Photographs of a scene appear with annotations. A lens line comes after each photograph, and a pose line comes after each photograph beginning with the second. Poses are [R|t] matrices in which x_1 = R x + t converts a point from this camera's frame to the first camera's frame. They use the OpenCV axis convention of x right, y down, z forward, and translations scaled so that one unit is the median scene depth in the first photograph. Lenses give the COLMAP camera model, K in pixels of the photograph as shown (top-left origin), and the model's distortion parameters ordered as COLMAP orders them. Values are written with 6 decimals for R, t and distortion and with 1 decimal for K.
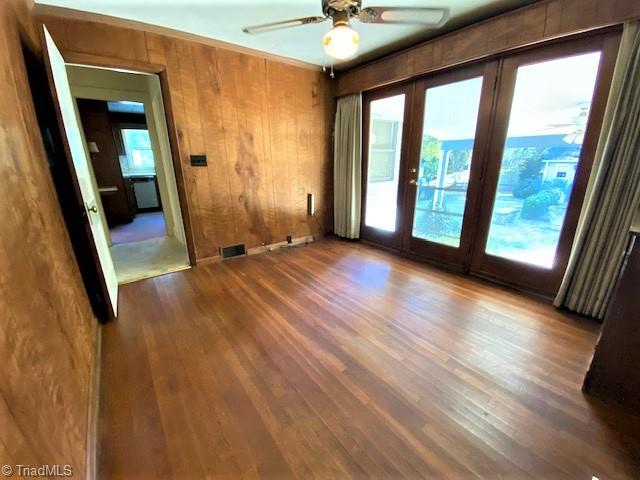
lens RADIAL K [[258.8, 0, 318.4], [0, 258.8, 237.9], [0, 0, 1]] dist [0.021258, -0.021674]
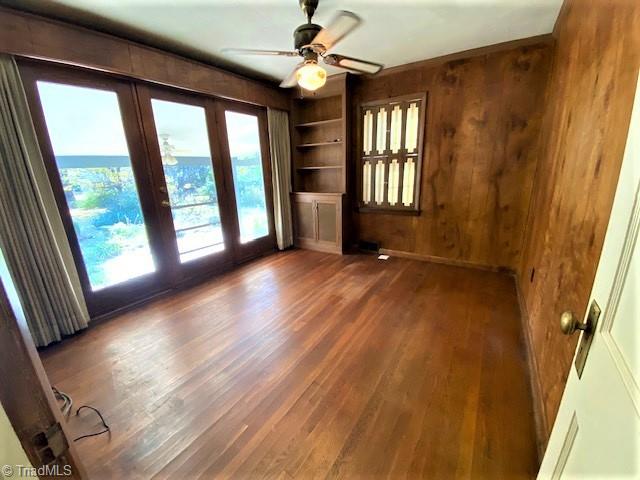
lens RADIAL K [[257.8, 0, 324.1], [0, 257.8, 241.1], [0, 0, 1]] dist [0.001131, -0.018045]
pose [[-0.350066, -0.225418, 0.909198, -0.611408], [0.301373, 0.891904, 0.337167, -0.231779], [-0.886921, 0.392038, -0.244290, 0.792822]]
